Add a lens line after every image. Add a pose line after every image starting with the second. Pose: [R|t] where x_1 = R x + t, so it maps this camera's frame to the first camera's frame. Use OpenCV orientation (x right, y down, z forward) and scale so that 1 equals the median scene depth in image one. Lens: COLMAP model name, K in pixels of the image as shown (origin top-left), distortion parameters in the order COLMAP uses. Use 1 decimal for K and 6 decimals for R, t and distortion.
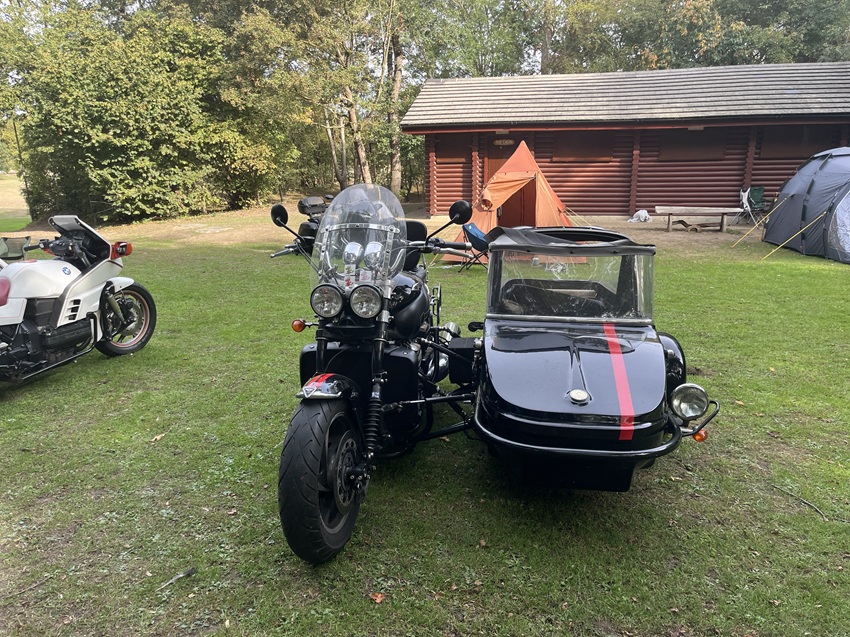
lens RADIAL K [[621.0, 0, 425.0], [0, 621.0, 318.5], [0, 0, 1]] dist [0.071746, -0.099553]
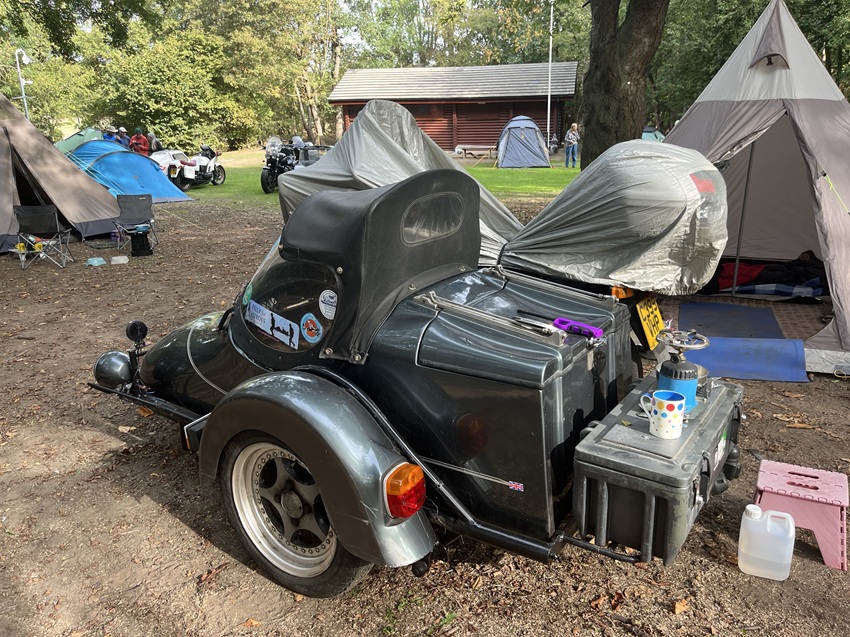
lens RADIAL K [[621.0, 0, 425.0], [0, 621.0, 318.5], [0, 0, 1]] dist [0.071746, -0.099553]
pose [[0.999784, -0.012126, 0.016896, 0.172743], [0.010708, 0.996609, 0.081585, 0.146890], [-0.017828, -0.081386, 0.996523, -0.724361]]
